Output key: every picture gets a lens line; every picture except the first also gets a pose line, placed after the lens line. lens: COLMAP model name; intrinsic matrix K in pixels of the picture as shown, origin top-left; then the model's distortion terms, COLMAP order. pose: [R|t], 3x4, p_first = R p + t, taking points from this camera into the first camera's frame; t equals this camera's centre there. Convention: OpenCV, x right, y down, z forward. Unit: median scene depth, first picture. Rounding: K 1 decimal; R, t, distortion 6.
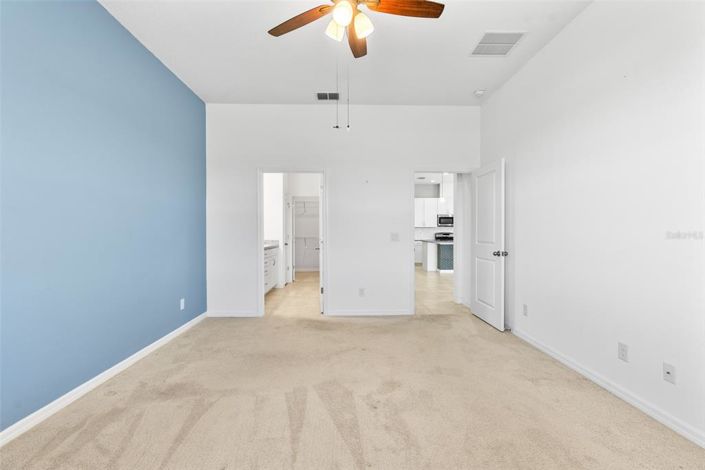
lens RADIAL K [[324.6, 0, 354.2], [0, 324.6, 238.3], [0, 0, 1]] dist [0.000483, -0.000308]
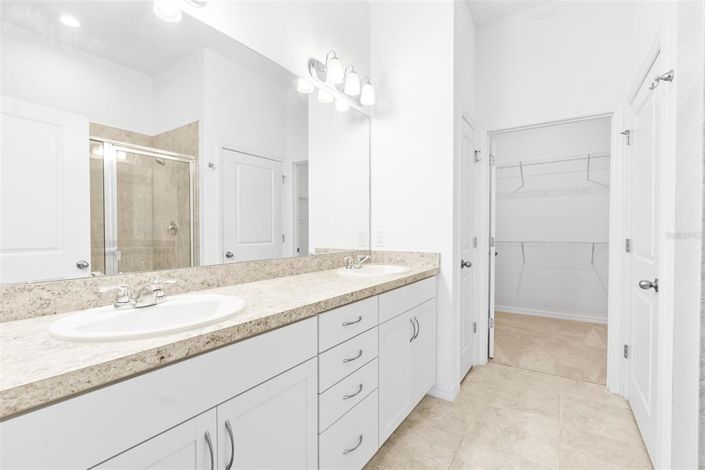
lens RADIAL K [[324.6, 0, 354.2], [0, 324.6, 237.4], [0, 0, 1]] dist [0.000483, -0.000308]
pose [[0.828646, 0.007359, -0.559724, -0.120595], [-0.004964, 0.999971, 0.005798, -0.011157], [0.559751, -0.002026, 0.828659, 0.667624]]
